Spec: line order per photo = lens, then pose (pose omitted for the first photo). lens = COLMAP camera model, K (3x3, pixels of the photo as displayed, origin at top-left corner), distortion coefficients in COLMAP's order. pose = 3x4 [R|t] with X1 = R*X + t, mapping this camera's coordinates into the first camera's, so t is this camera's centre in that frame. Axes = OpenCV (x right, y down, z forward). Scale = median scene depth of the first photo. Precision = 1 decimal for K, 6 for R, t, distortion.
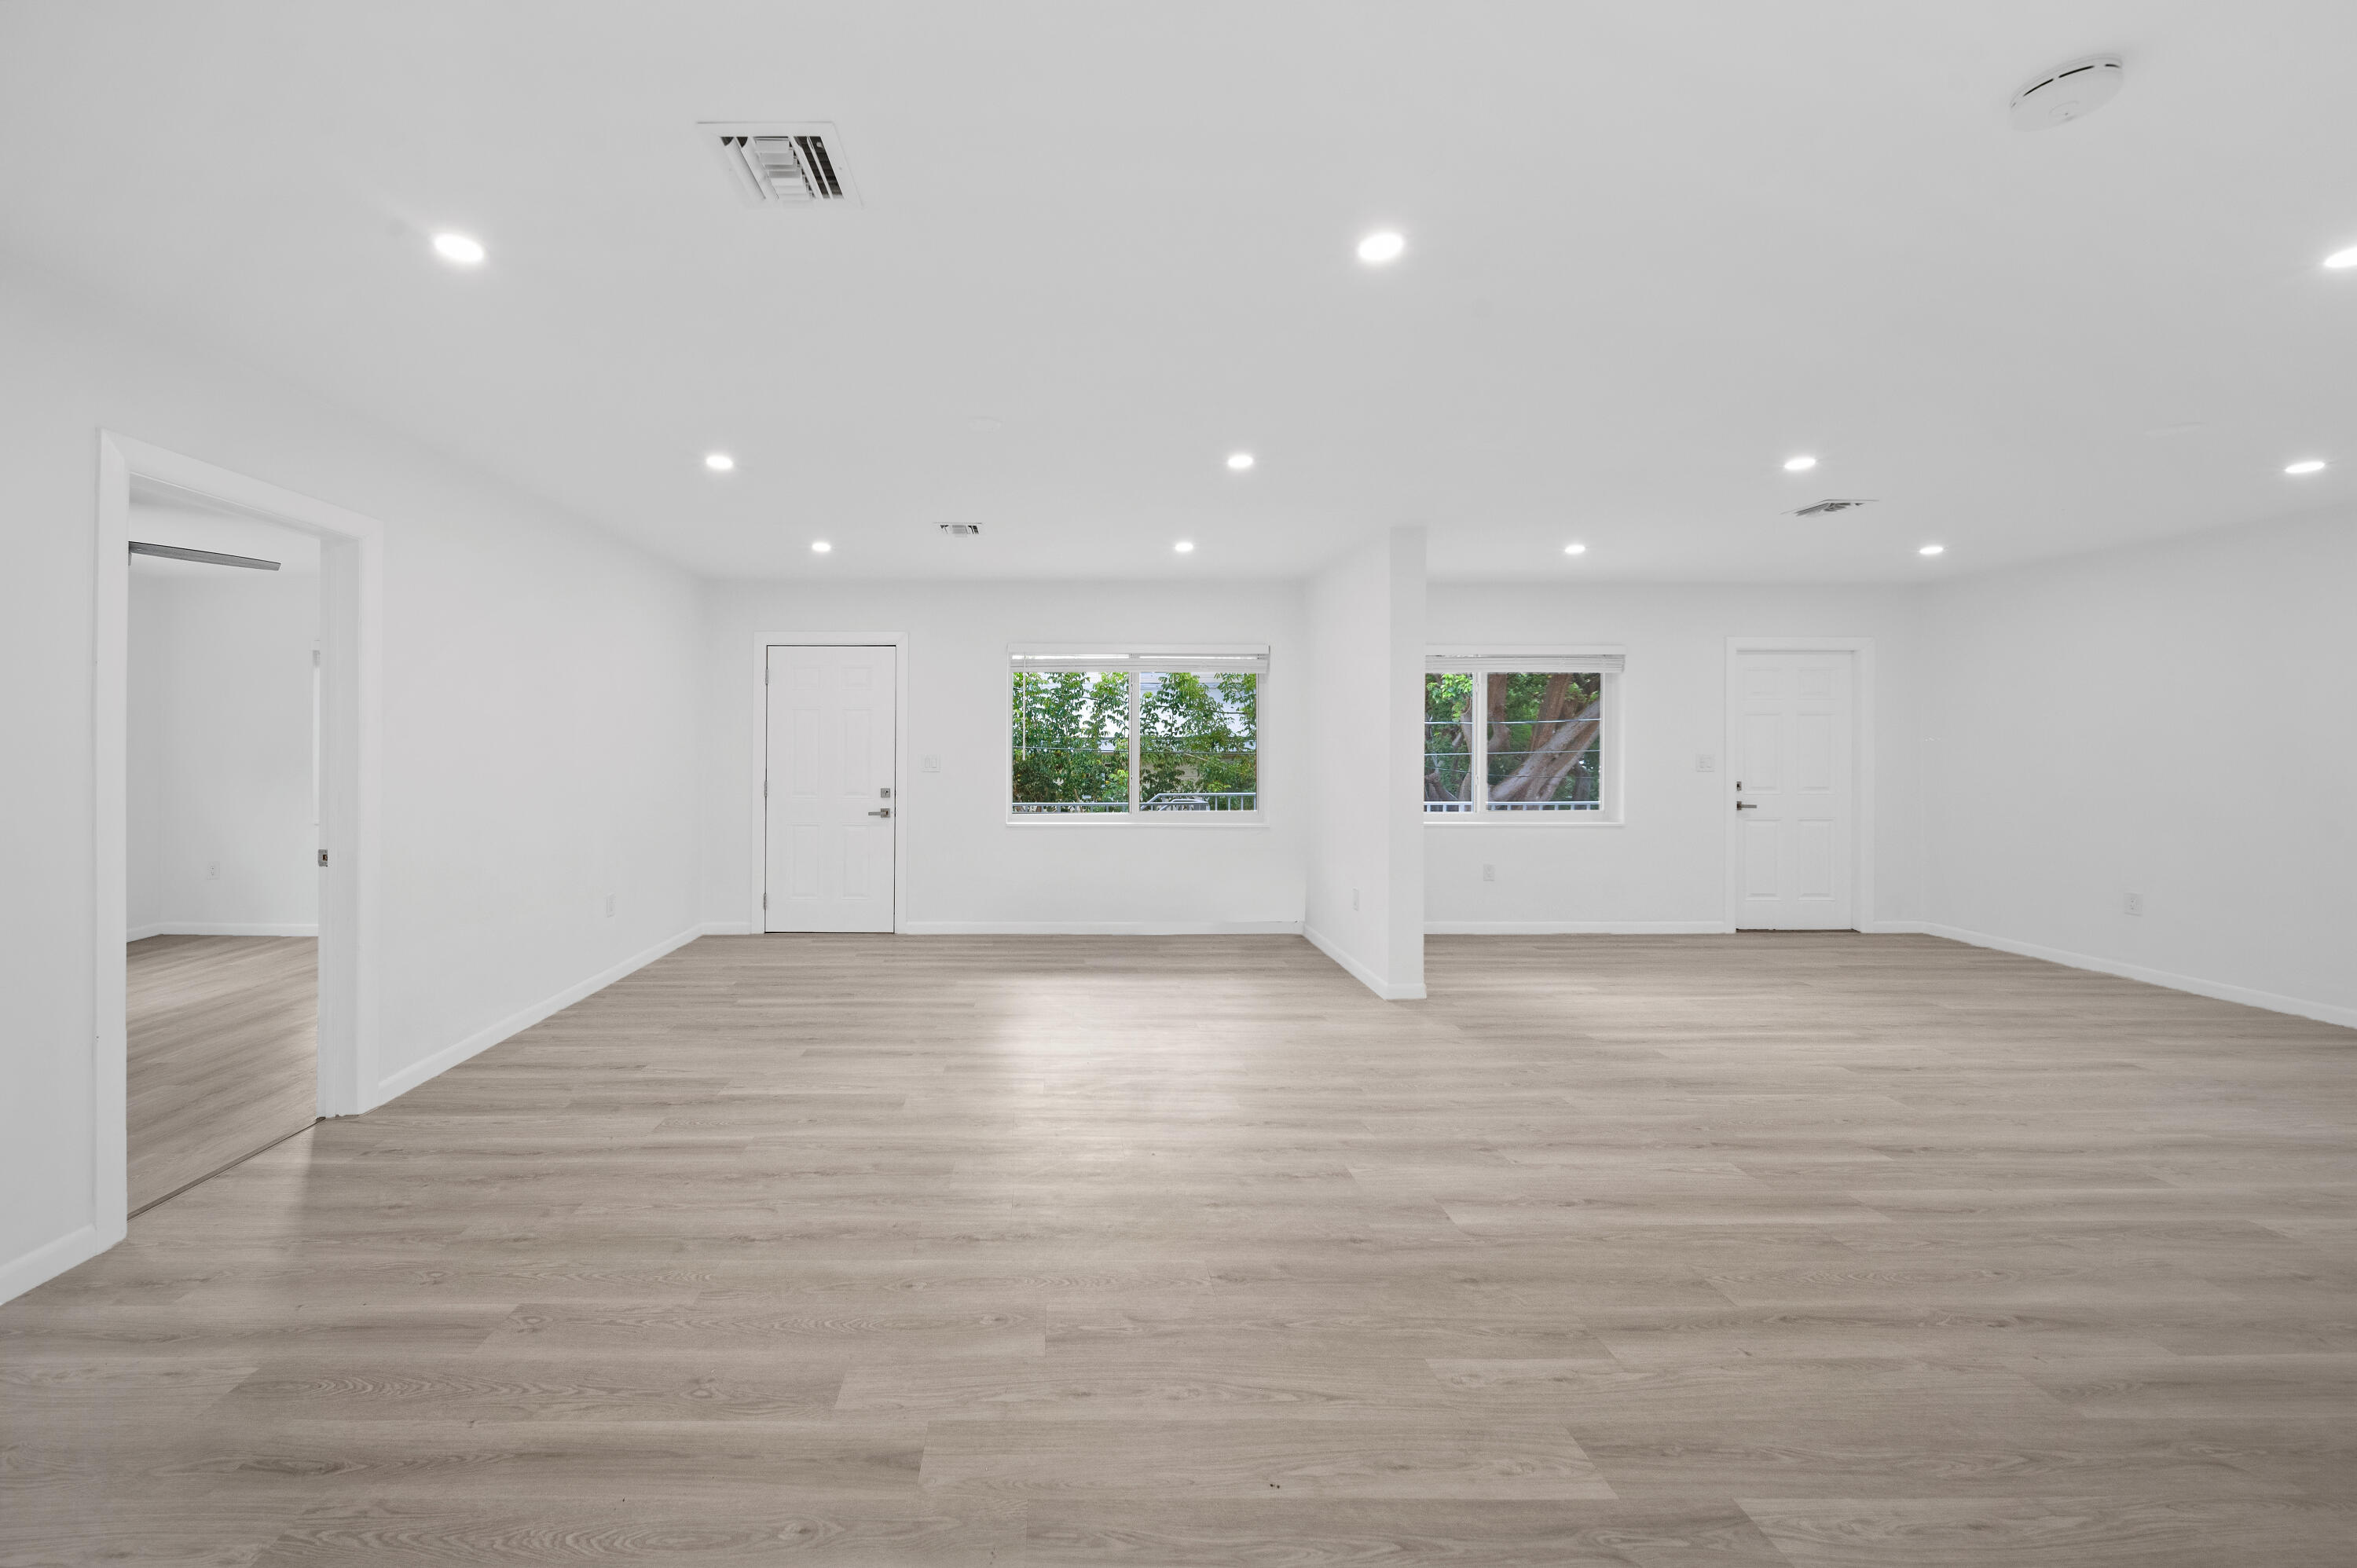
lens RADIAL K [[865.5, 0, 1060.5], [0, 865.5, 775.7], [0, 0, 1]] dist [-0.000172, -0.000830]
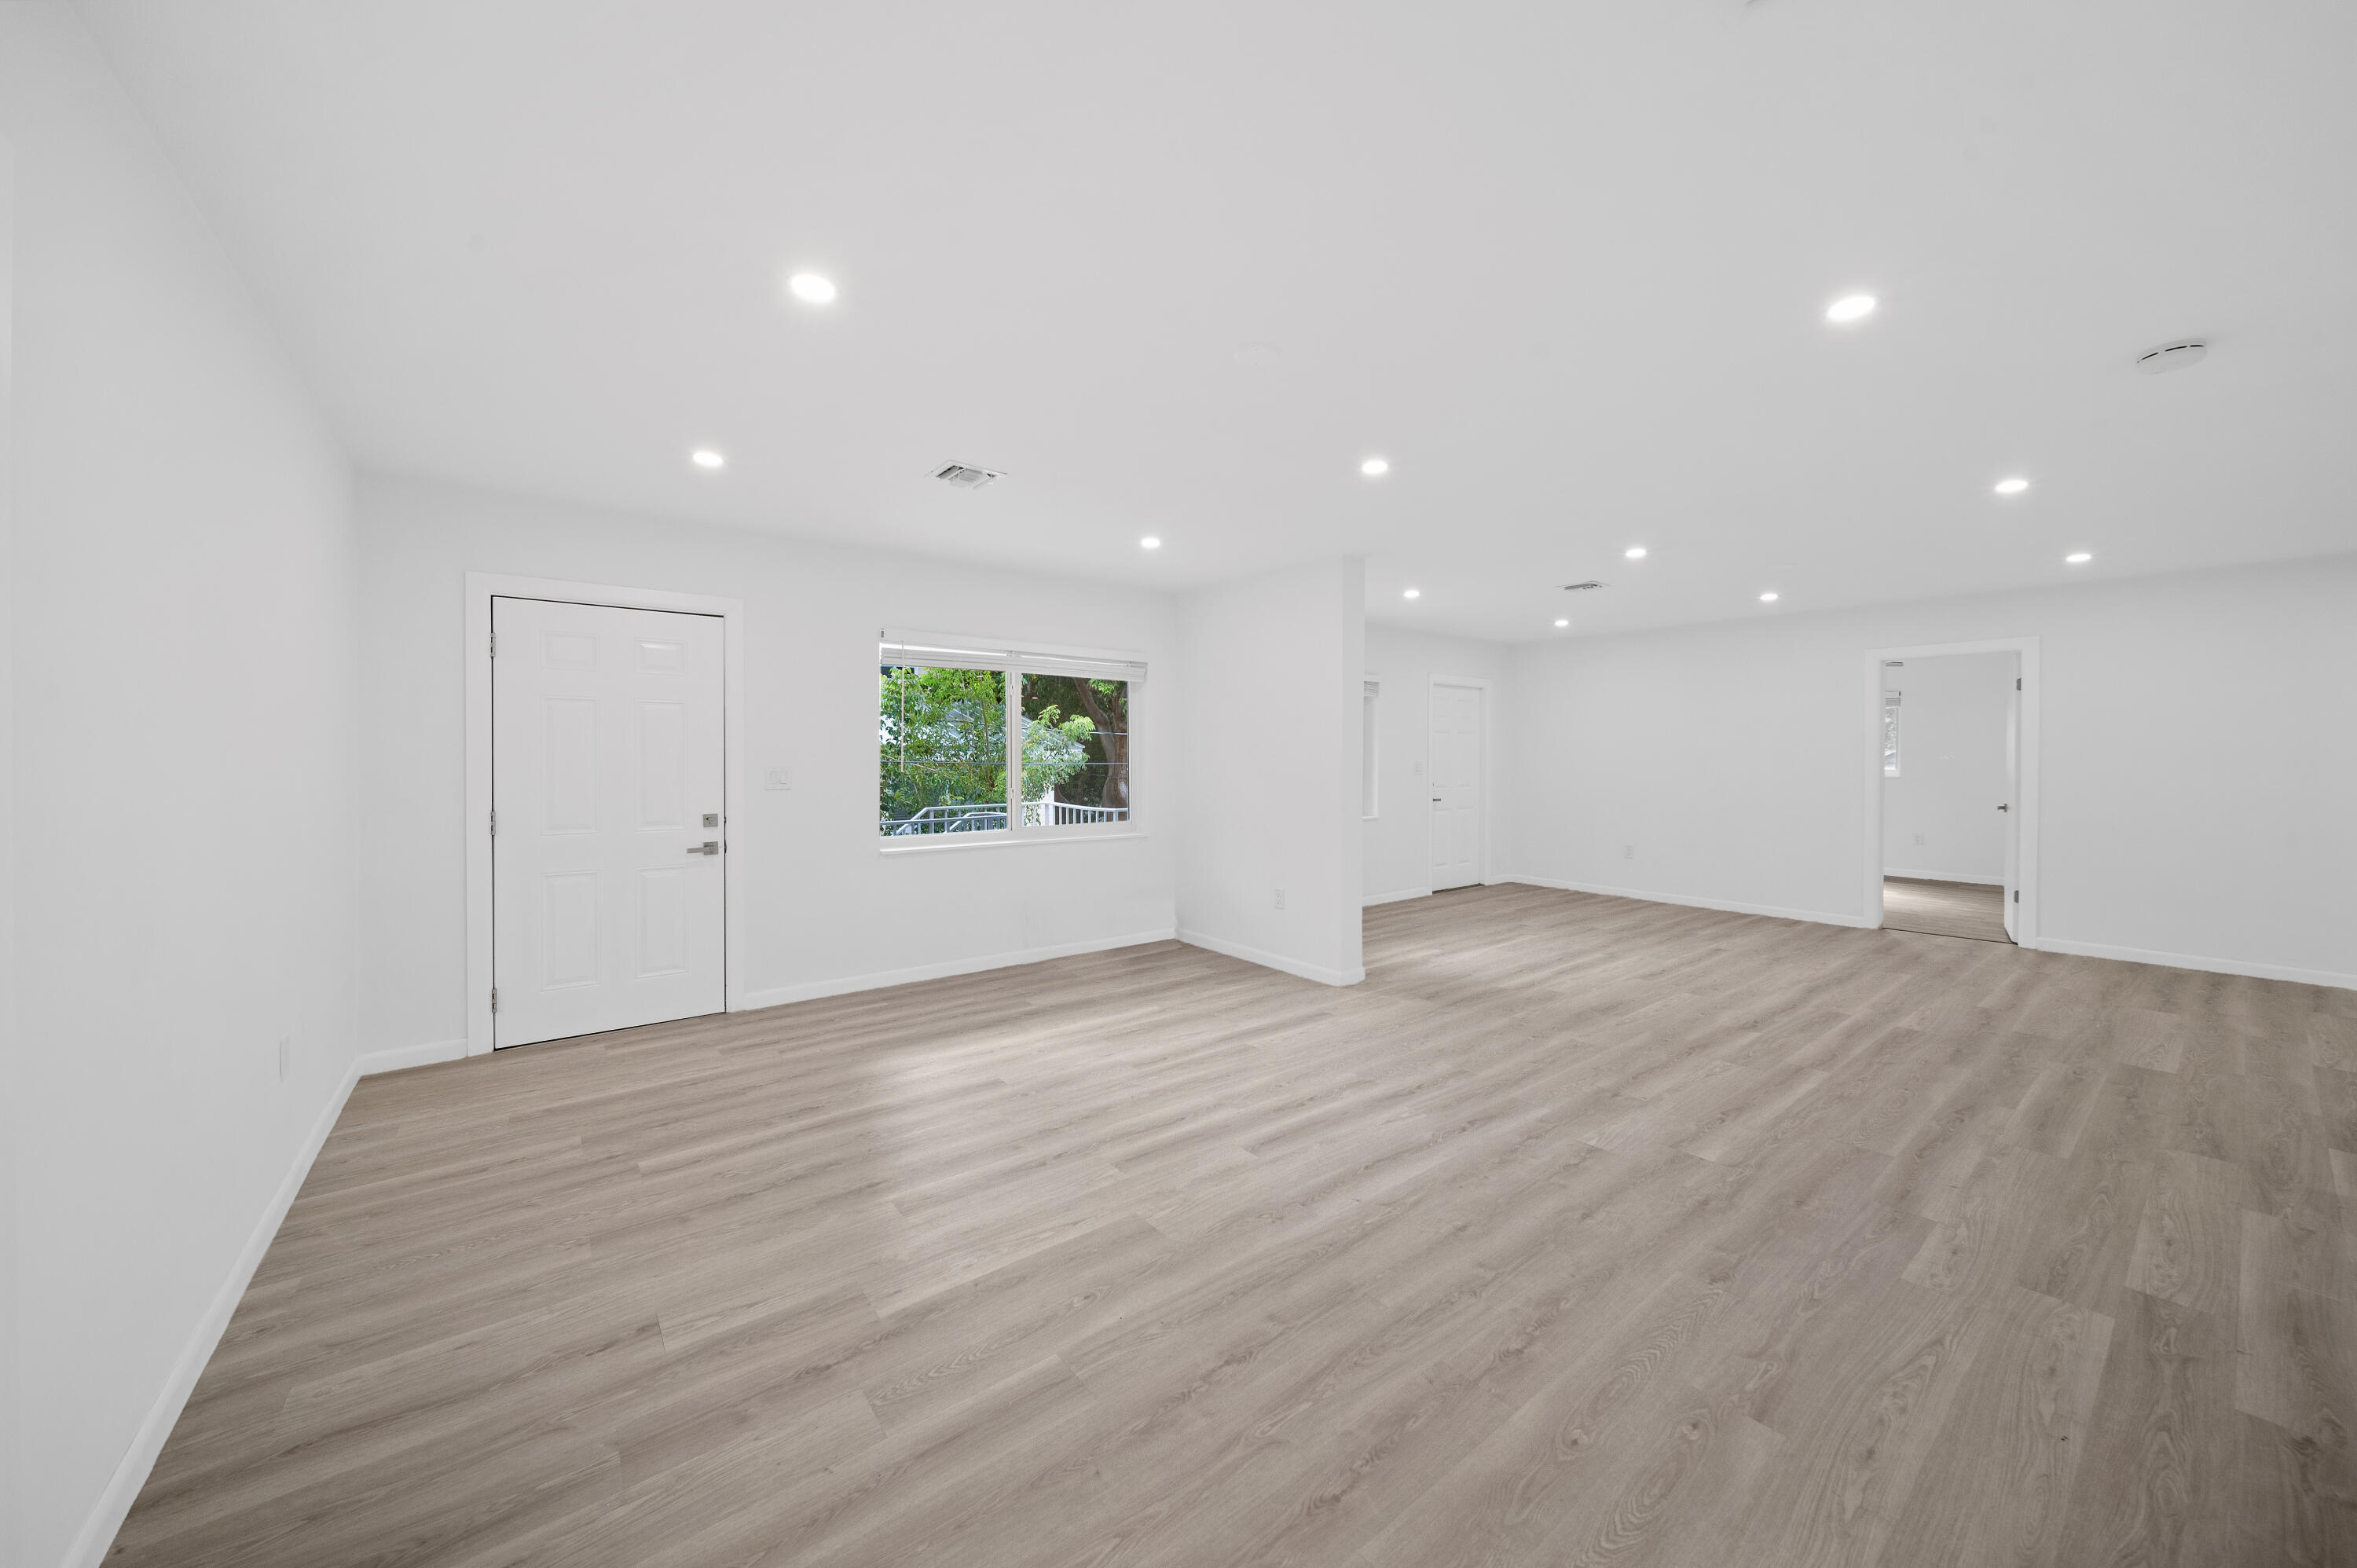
lens RADIAL K [[831.1, 0, 1182.8], [0, 831.1, 788.0], [0, 0, 1]] dist [0.001060, -0.001390]
pose [[0.791818, -0.023533, 0.610304, -0.860180], [0.020926, 0.999716, 0.011398, -0.018062], [-0.610398, 0.003746, 0.792086, 0.590476]]
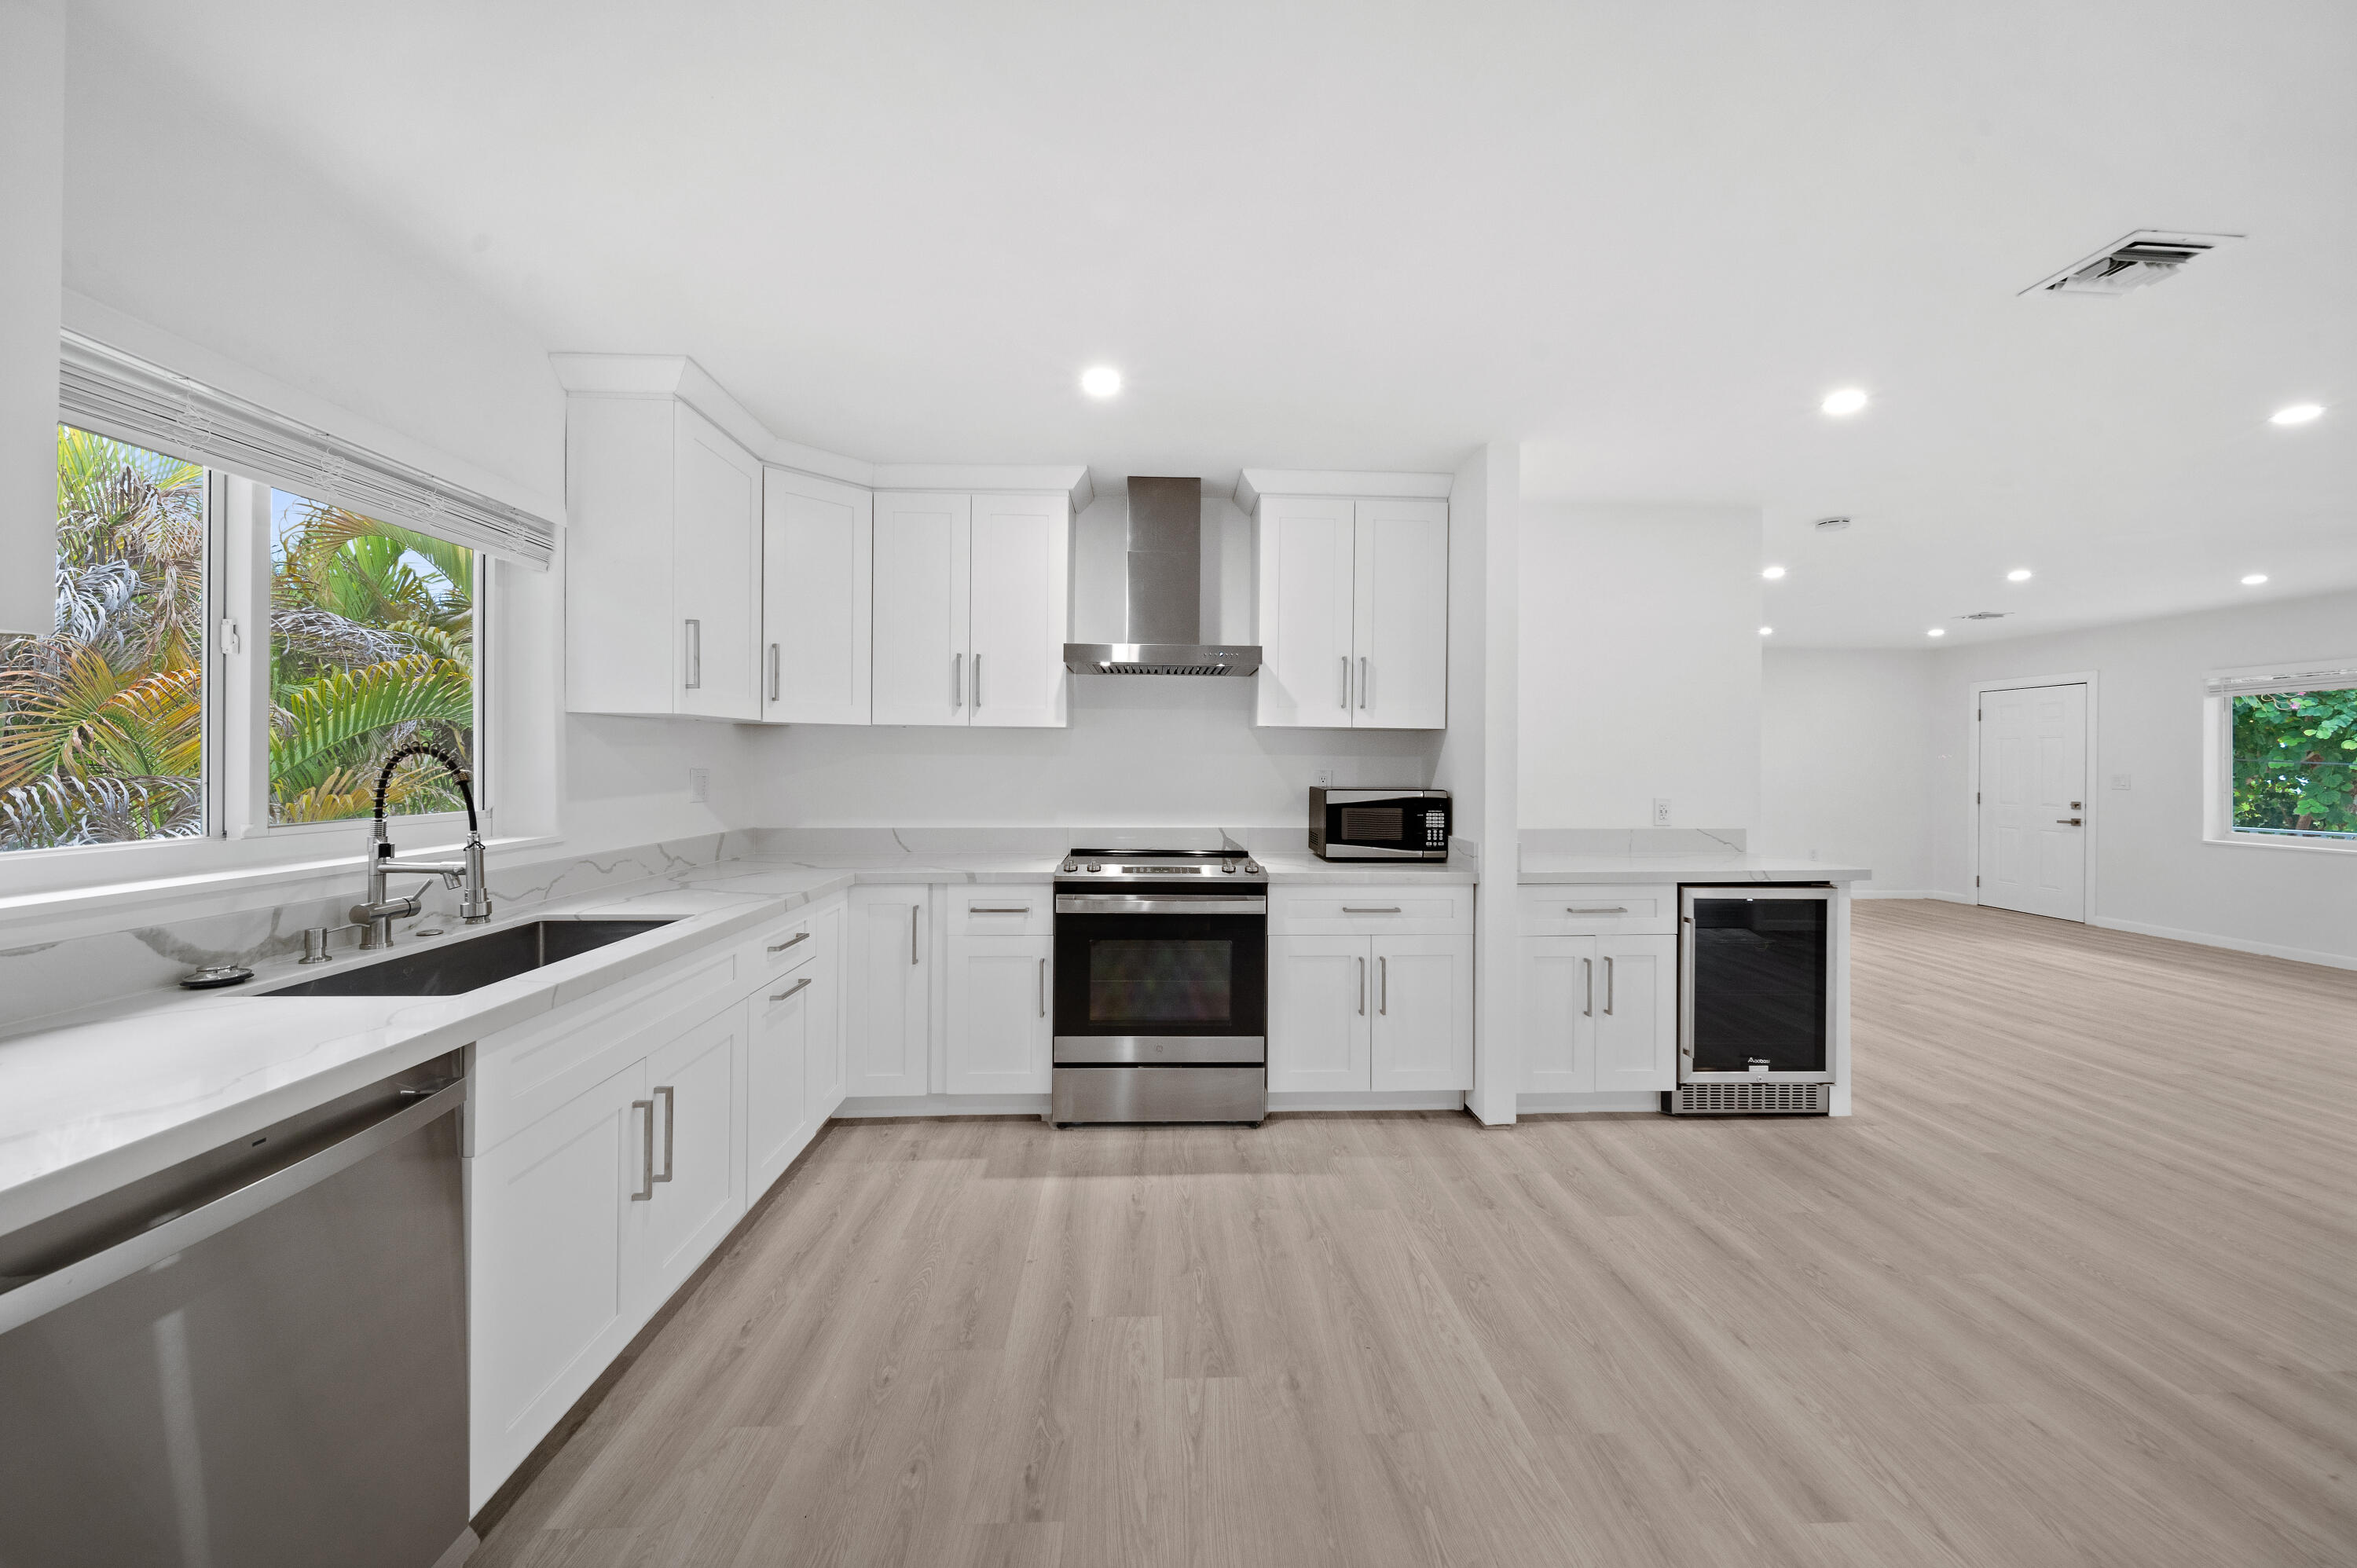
lens RADIAL K [[831.1, 0, 1195.5], [0, 831.1, 759.4], [0, 0, 1]] dist [0.001060, -0.001390]
pose [[0.049239, -0.004671, -0.998776, 2.463699], [-0.042576, 0.999070, -0.006772, 0.042906], [0.997879, 0.042857, 0.048994, -0.782211]]
